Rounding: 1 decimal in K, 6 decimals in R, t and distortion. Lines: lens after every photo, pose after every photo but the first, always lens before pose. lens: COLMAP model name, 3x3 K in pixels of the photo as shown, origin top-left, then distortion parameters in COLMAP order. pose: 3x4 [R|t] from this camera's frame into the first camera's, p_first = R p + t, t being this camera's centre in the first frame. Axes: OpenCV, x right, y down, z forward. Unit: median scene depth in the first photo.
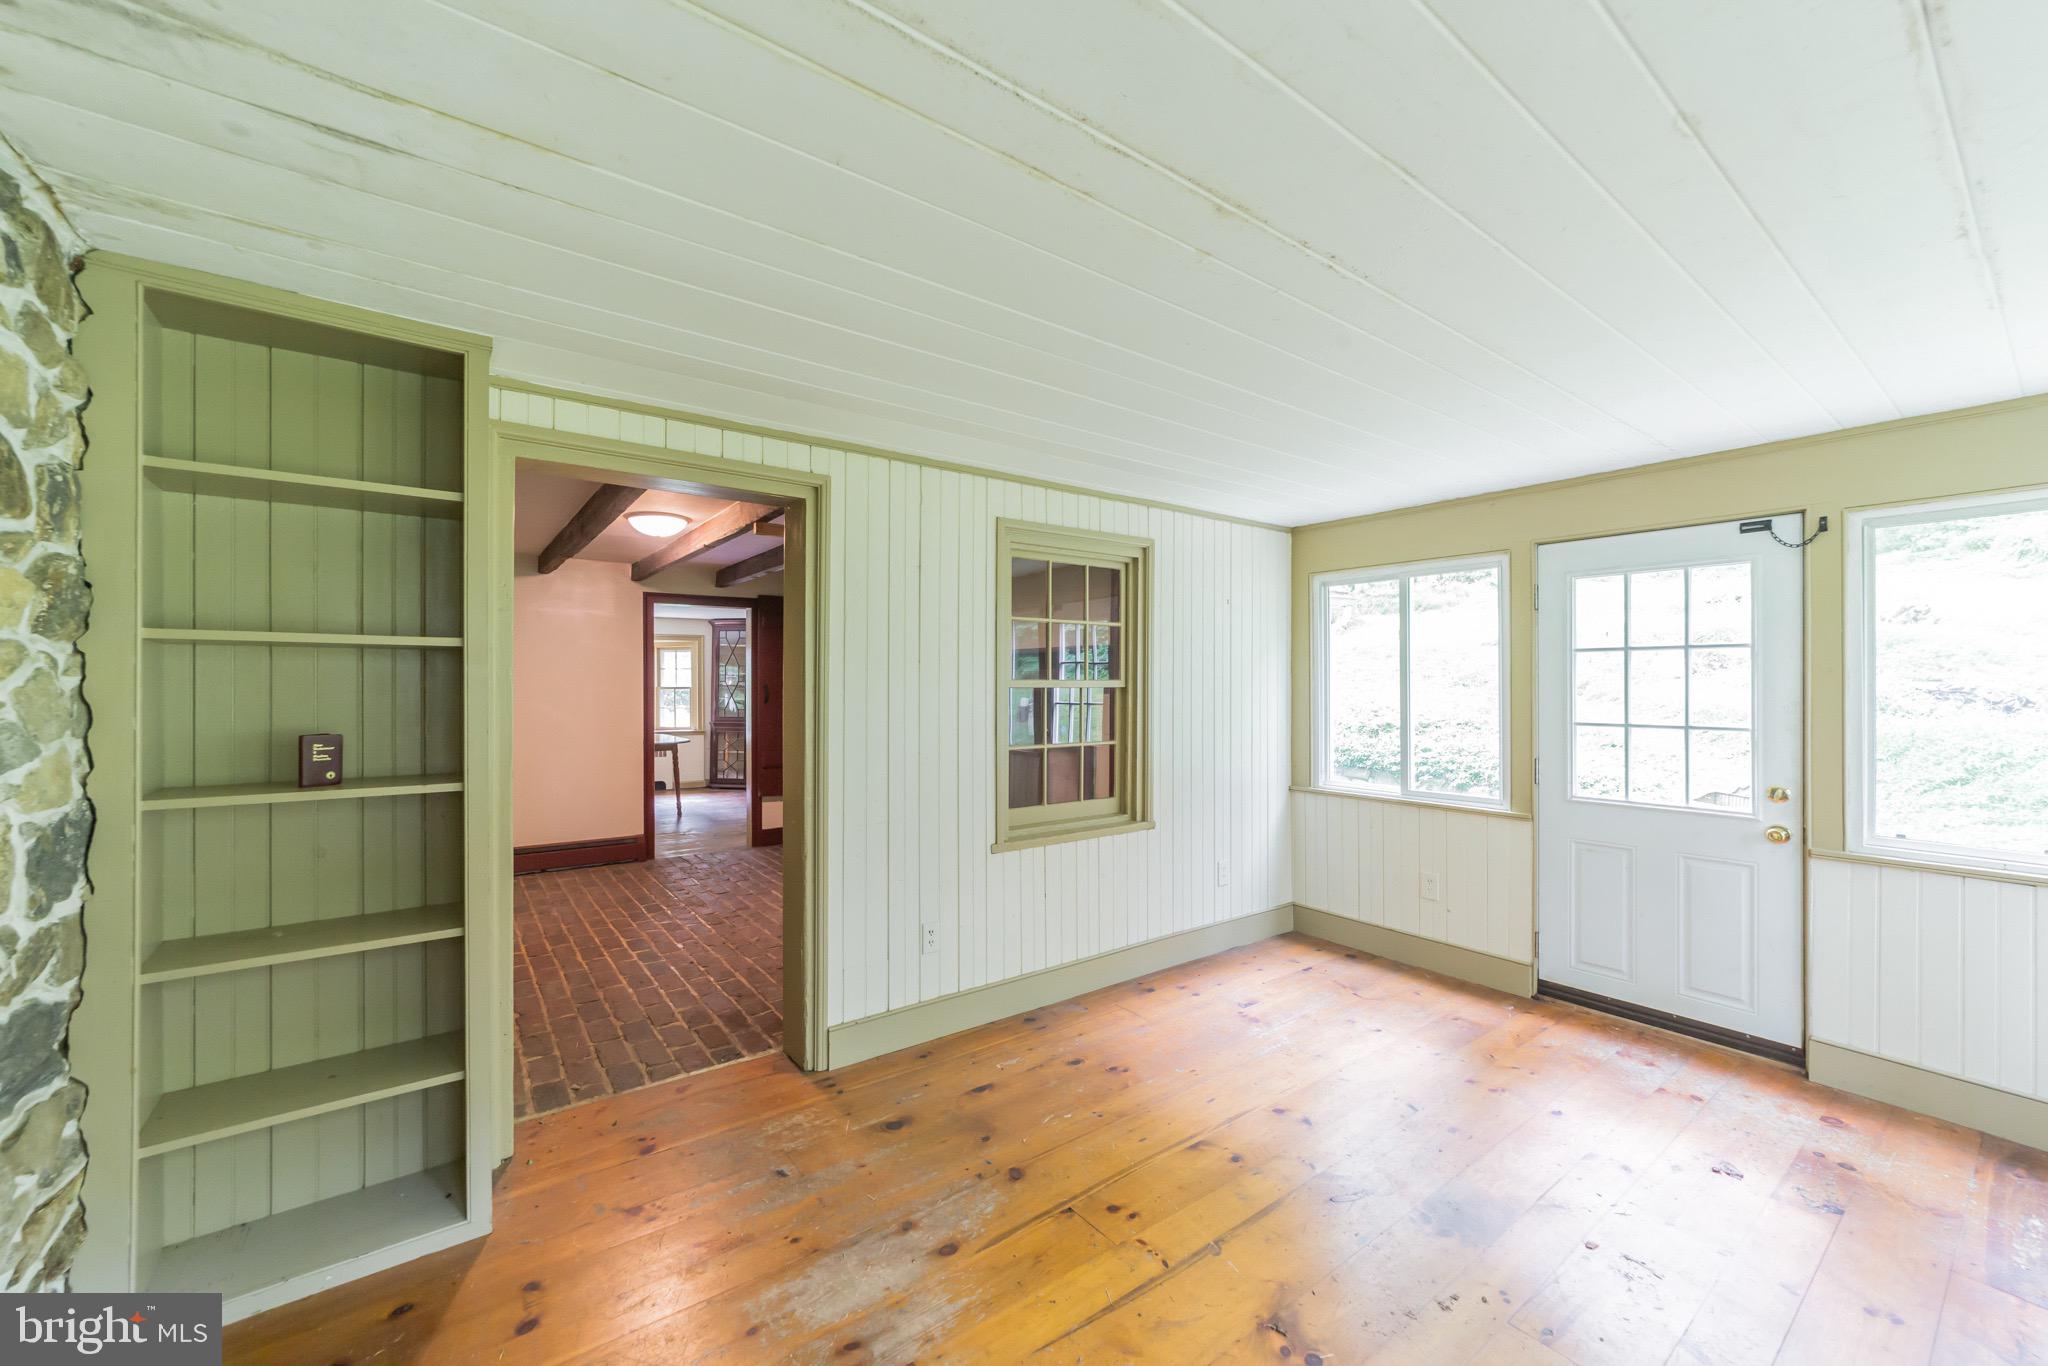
lens RADIAL K [[789.0, 0, 1024.9], [0, 789.0, 690.4], [0, 0, 1]] dist [-0.017687, 0.008303]
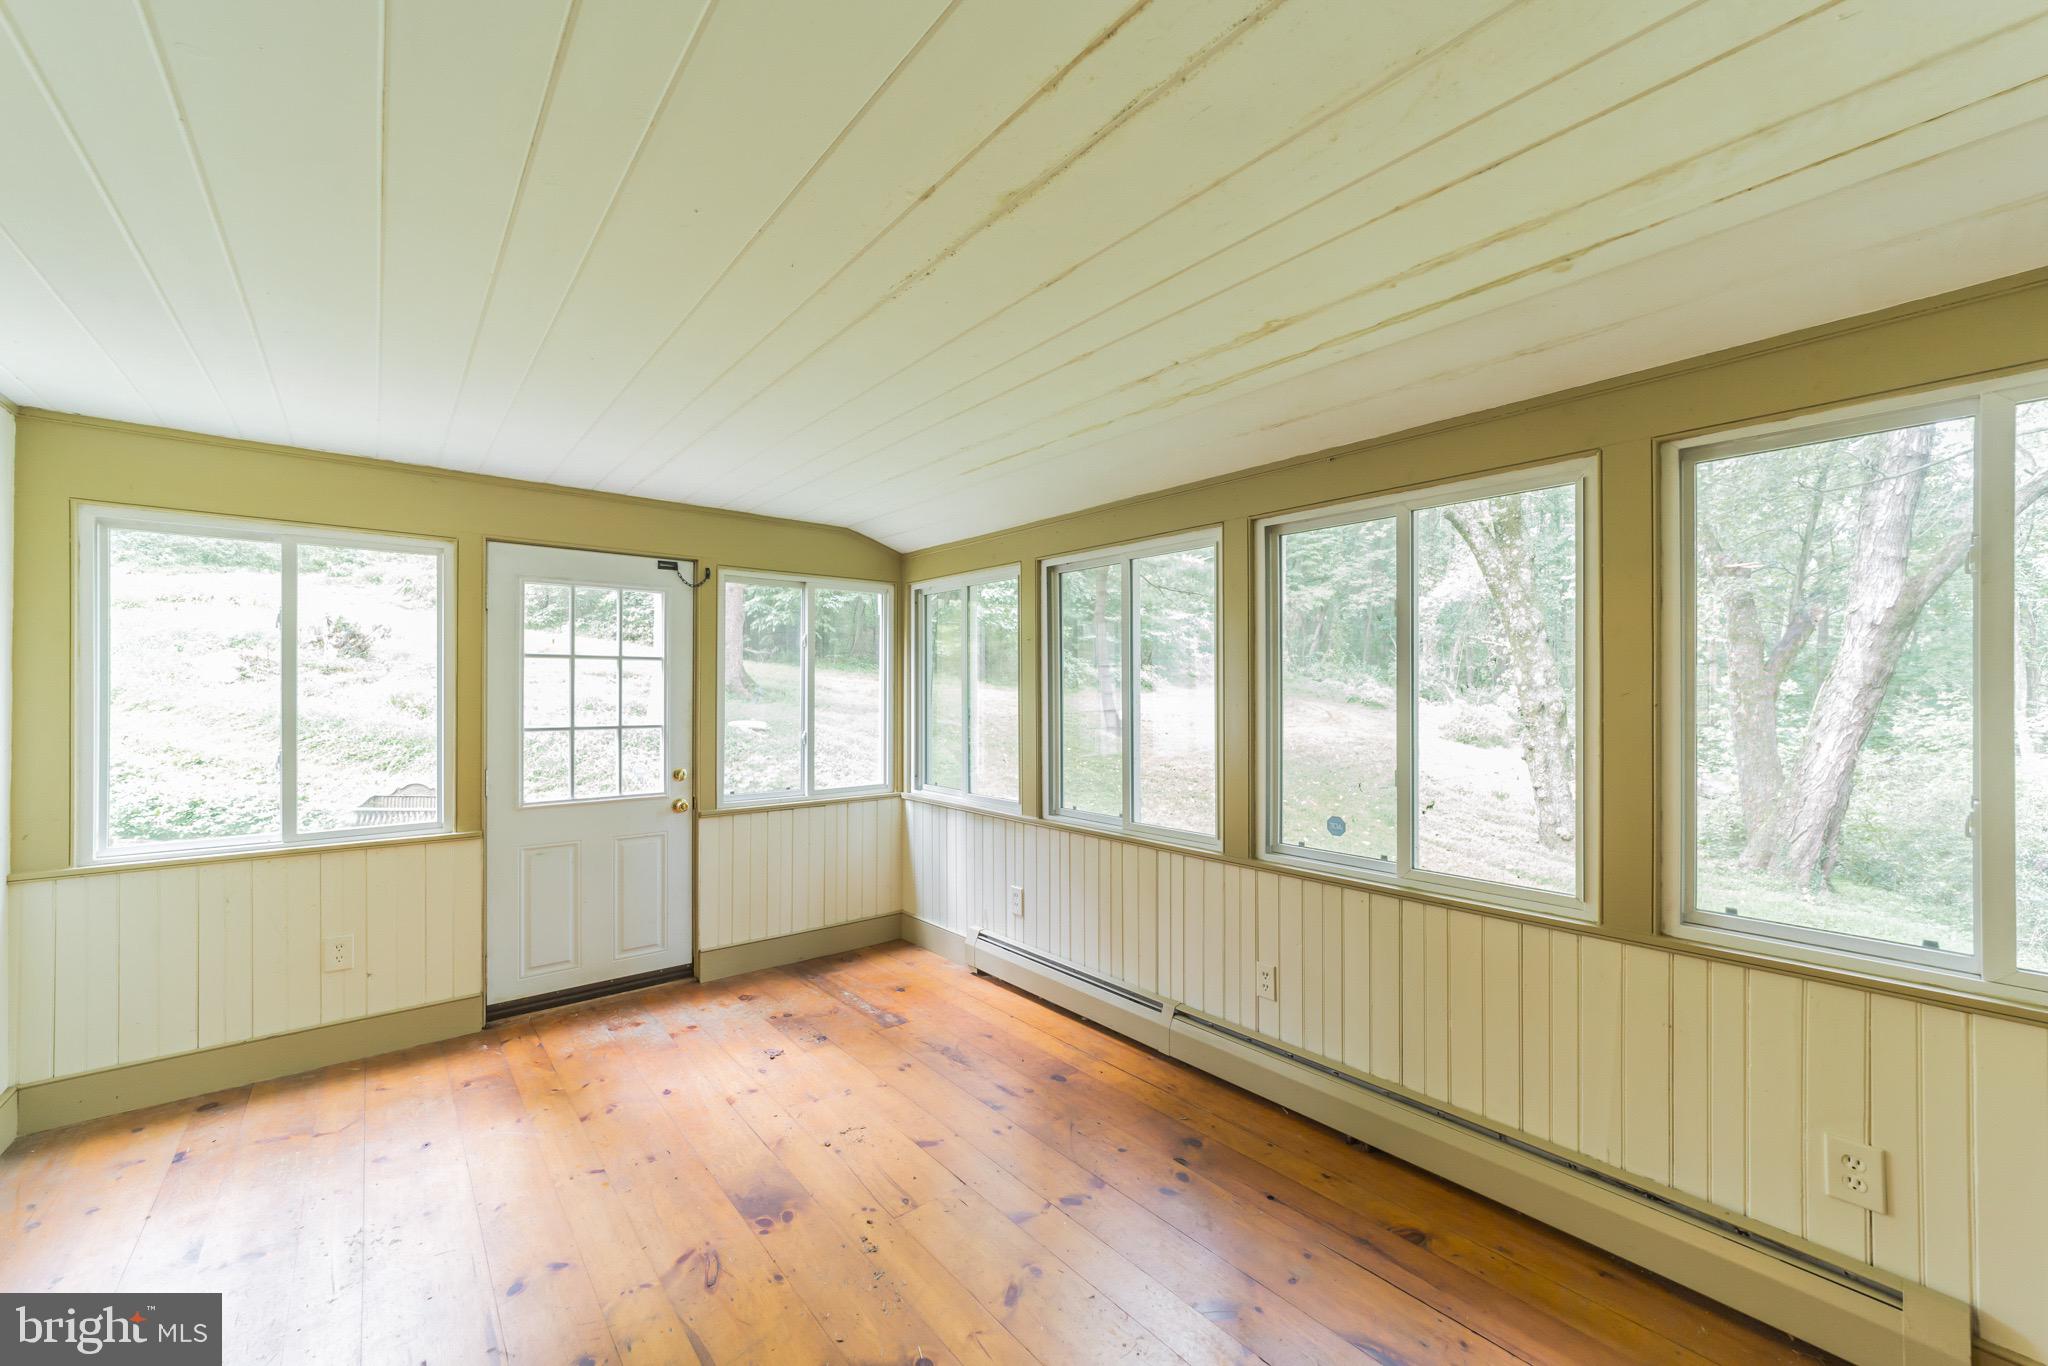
lens RADIAL K [[785.2, 0, 980.7], [0, 785.2, 692.3], [0, 0, 1]] dist [0.001365, 0.000380]
pose [[-0.014474, -0.002285, 0.999893, -0.323867], [0.008755, 0.999959, 0.002412, -0.002118], [-0.999857, 0.008789, -0.014453, 0.479720]]
